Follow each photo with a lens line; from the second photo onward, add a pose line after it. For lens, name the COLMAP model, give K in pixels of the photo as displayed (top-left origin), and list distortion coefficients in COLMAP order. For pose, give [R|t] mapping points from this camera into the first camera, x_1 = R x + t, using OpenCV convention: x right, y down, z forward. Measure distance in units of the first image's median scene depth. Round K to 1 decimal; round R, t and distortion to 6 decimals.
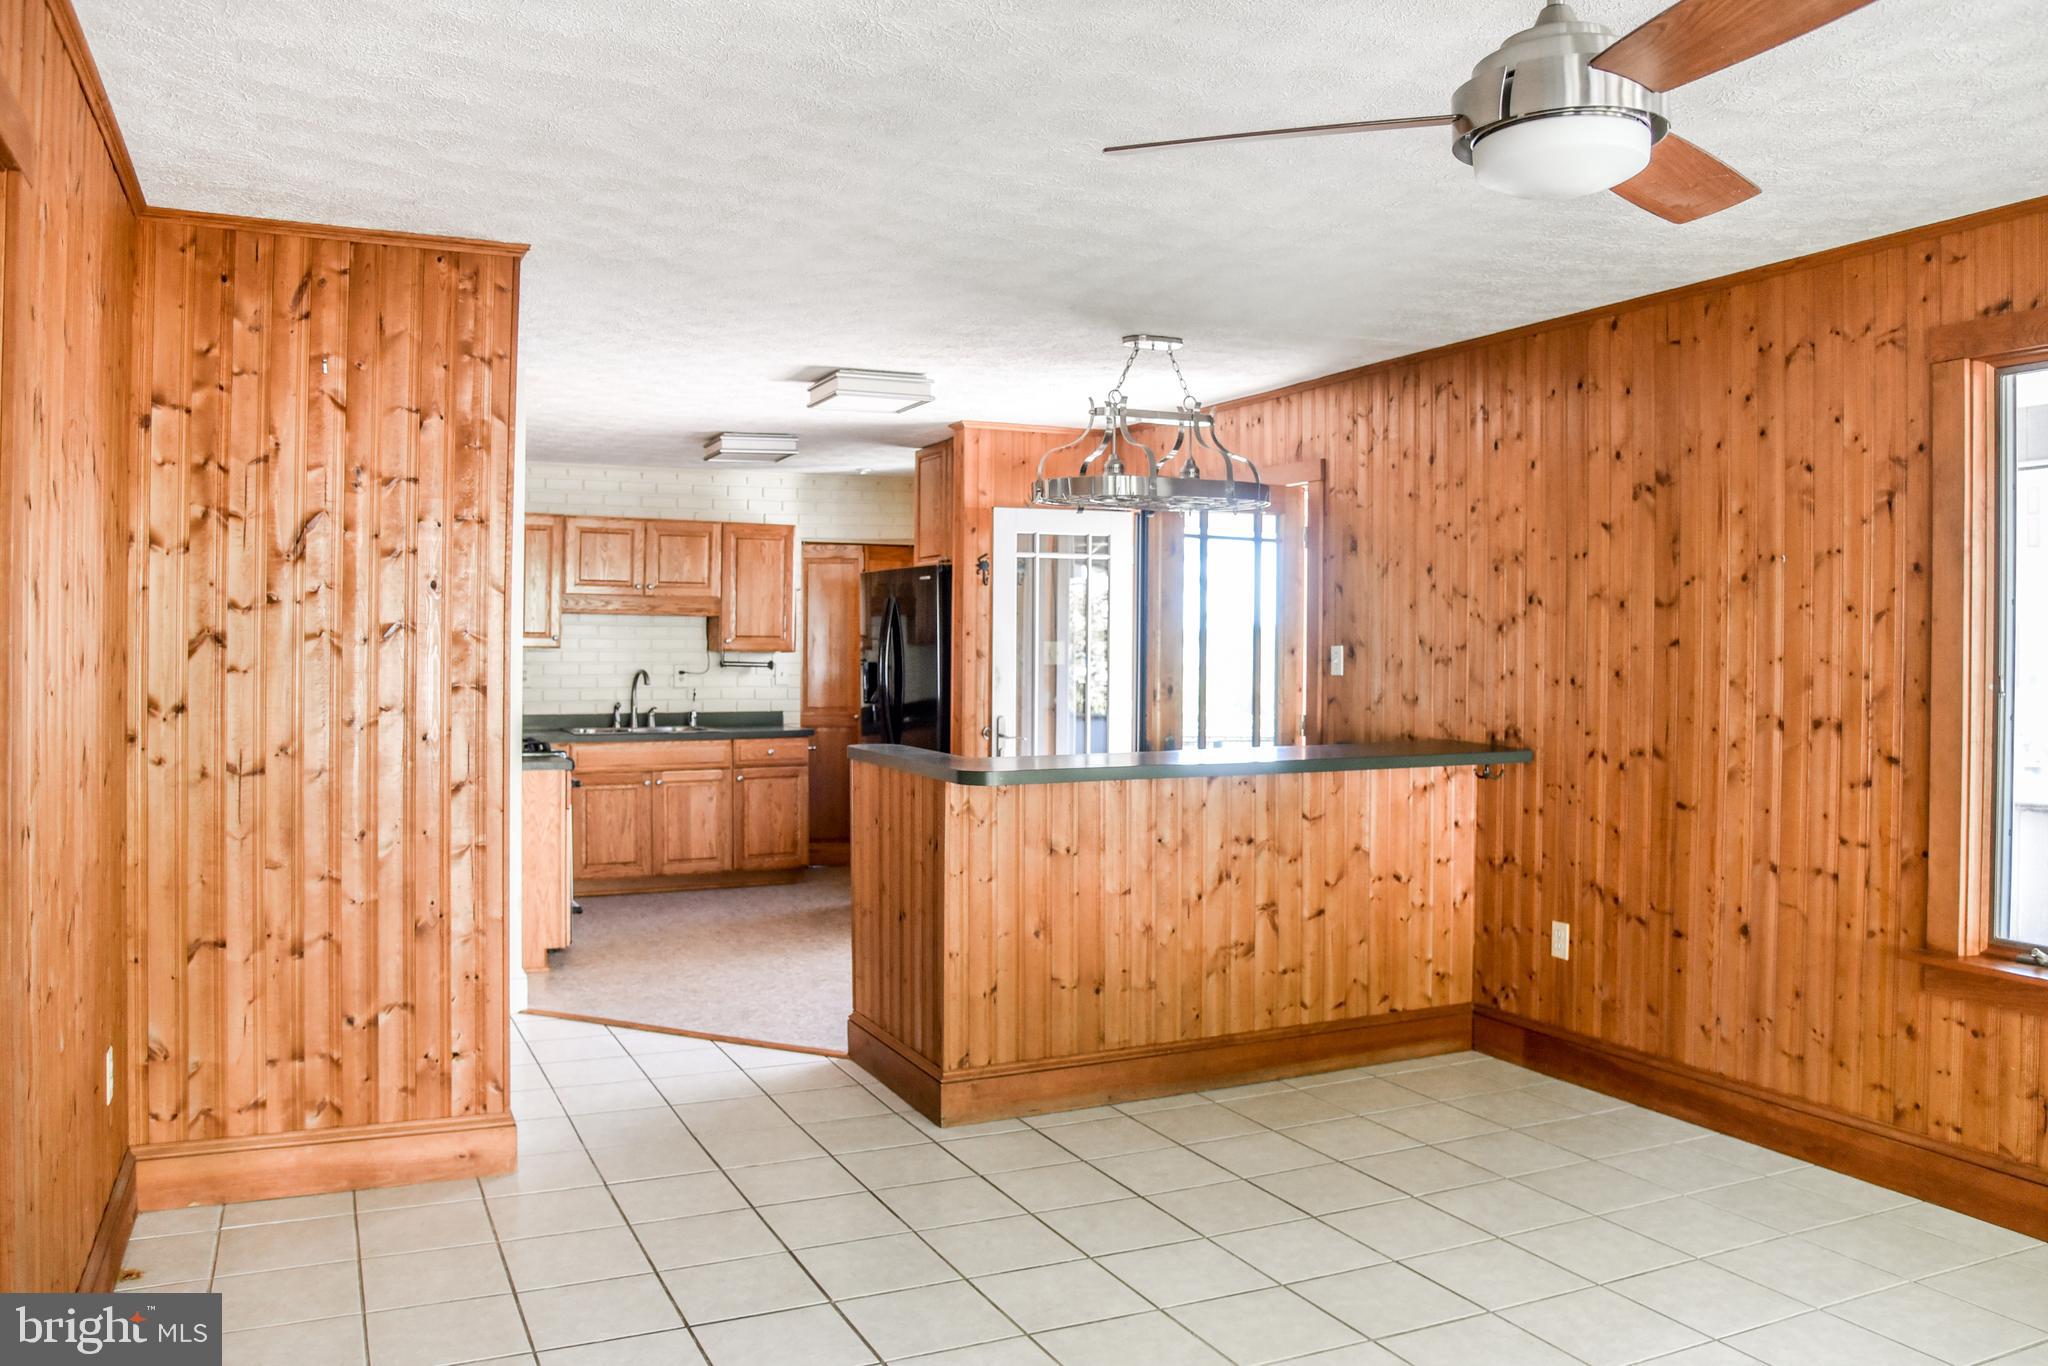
lens RADIAL K [[1541.6, 0, 993.1], [0, 1541.6, 660.0], [0, 0, 1]] dist [-0.099598, 0.057371]
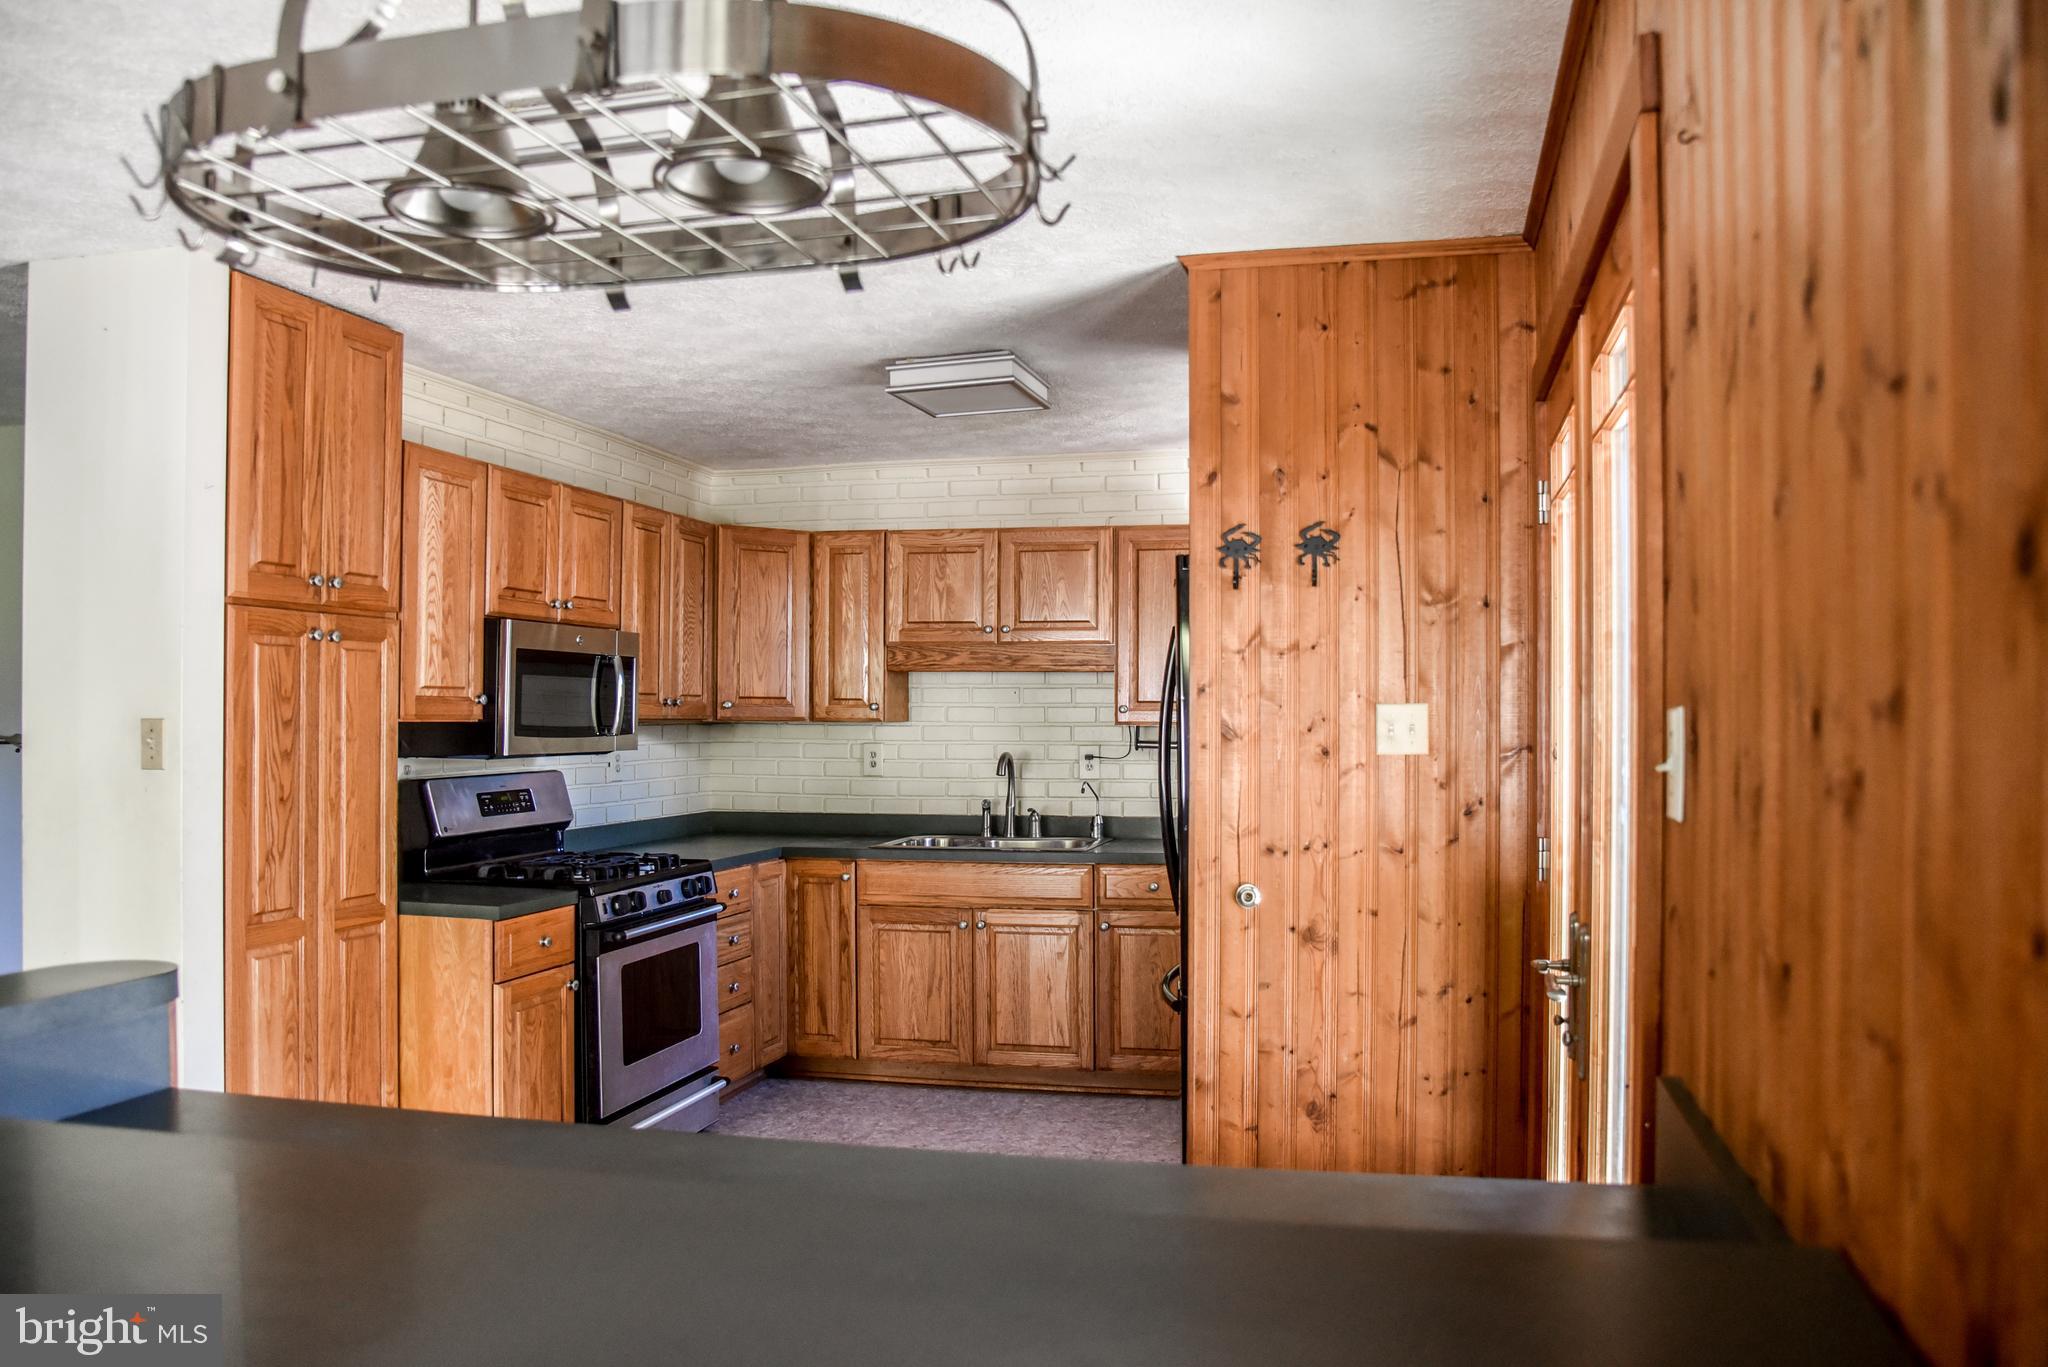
lens RADIAL K [[1498.7, 0, 1086.0], [0, 1498.7, 718.2], [0, 0, 1]] dist [-0.105003, 0.074540]
pose [[0.796191, -0.003208, -0.605037, 0.384673], [-0.002869, 0.999955, -0.009078, -0.005929], [0.605039, 0.008964, 0.796146, 0.962452]]
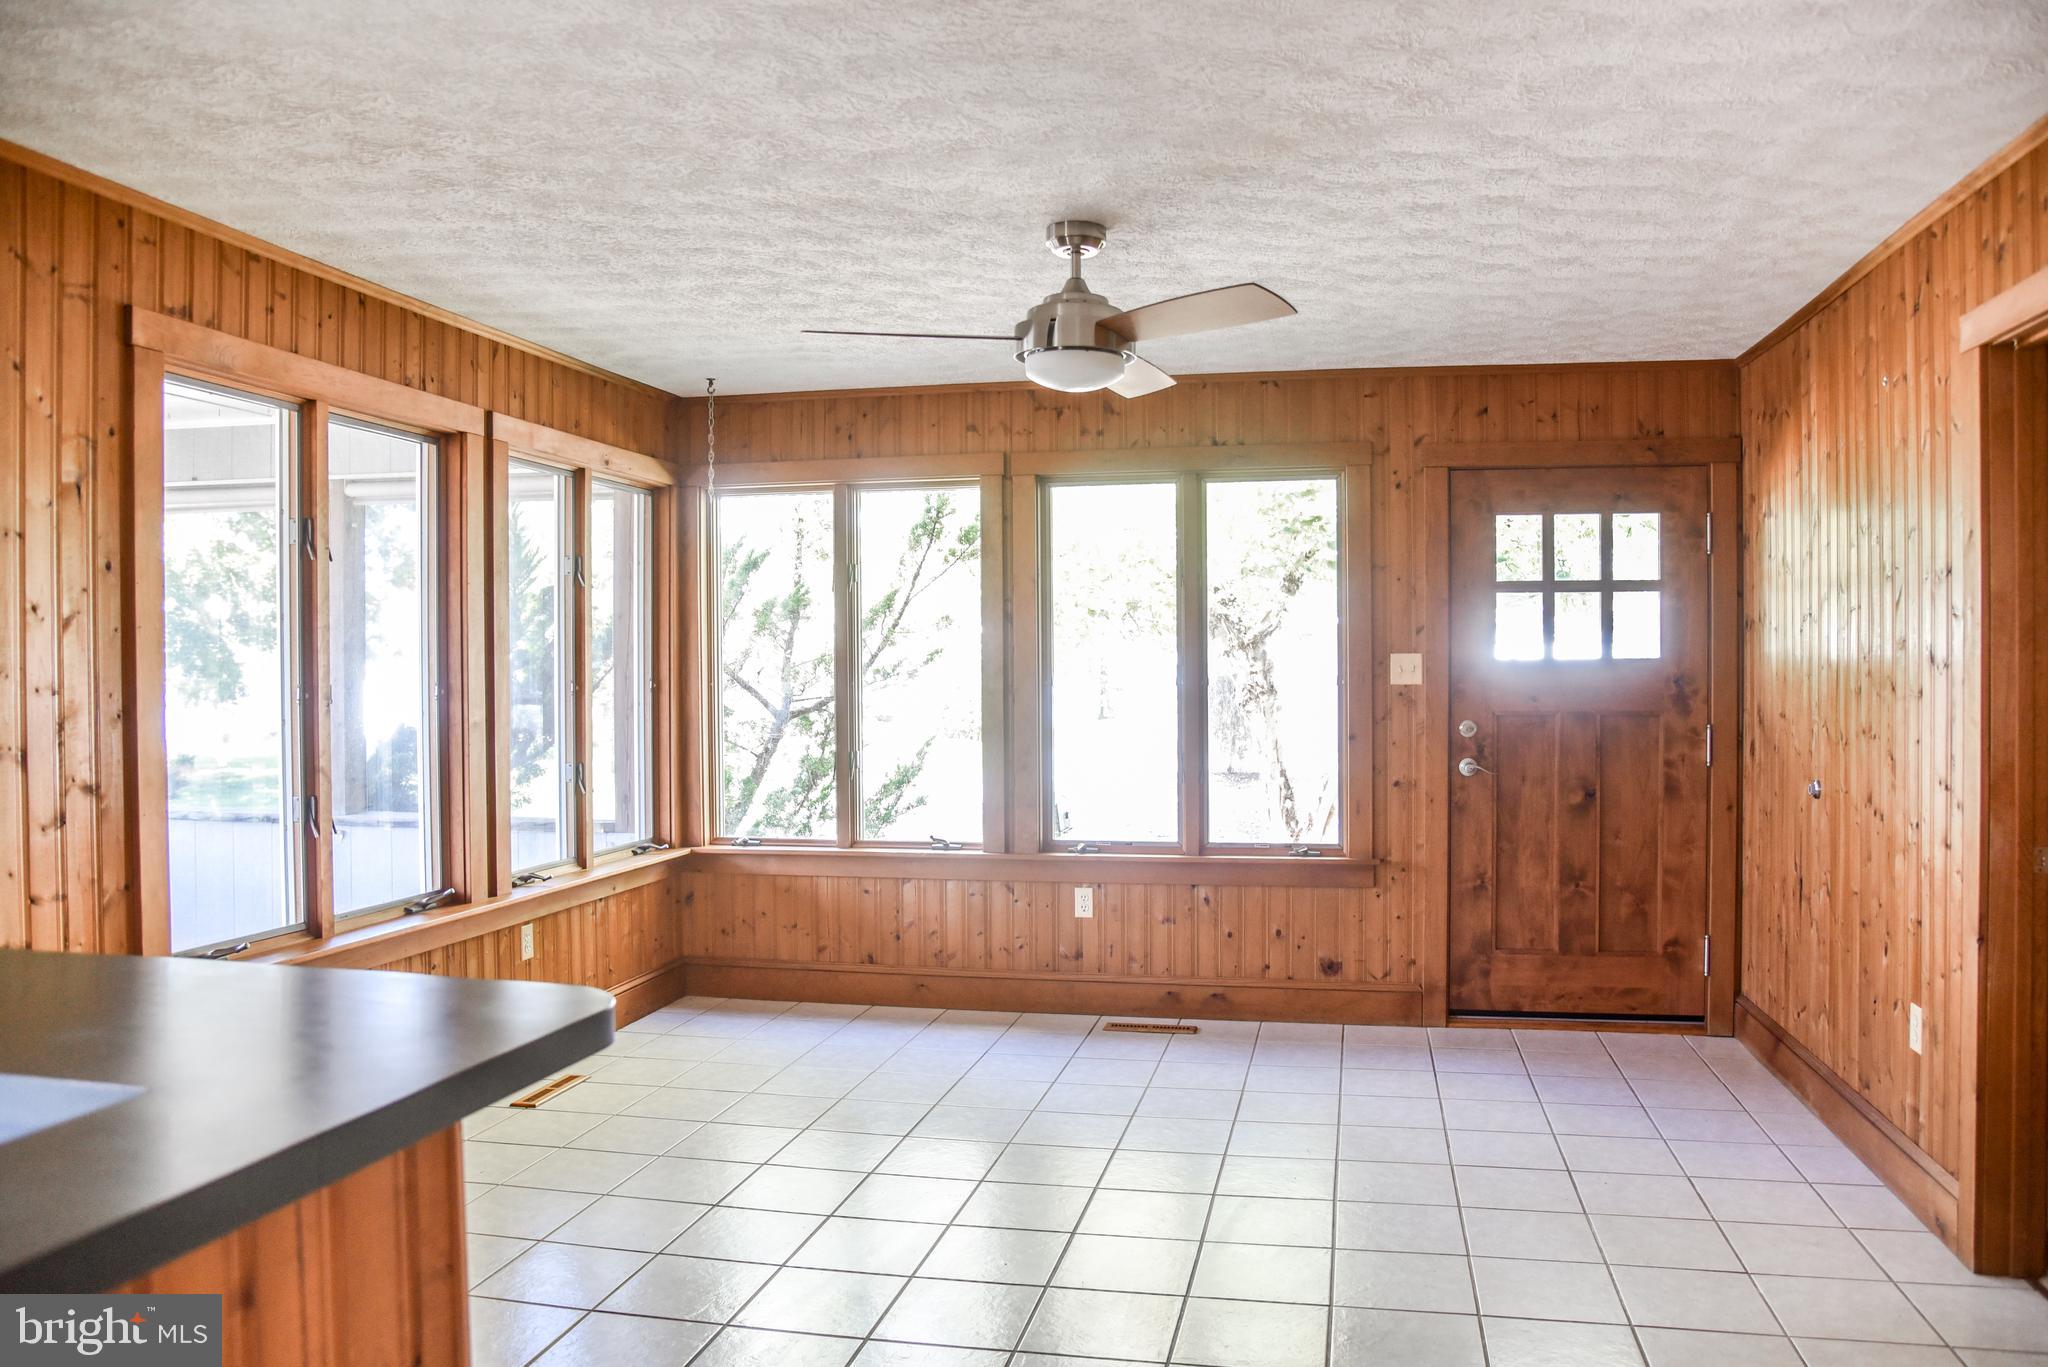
lens RADIAL K [[1473.1, 0, 1080.4], [0, 1473.1, 688.0], [0, 0, 1]] dist [-0.113498, 0.082362]
pose [[-0.819388, -0.010663, 0.573140, -0.275403], [0.004118, 0.999692, 0.024486, -0.006690], [-0.573224, 0.022423, -0.819092, 1.116395]]
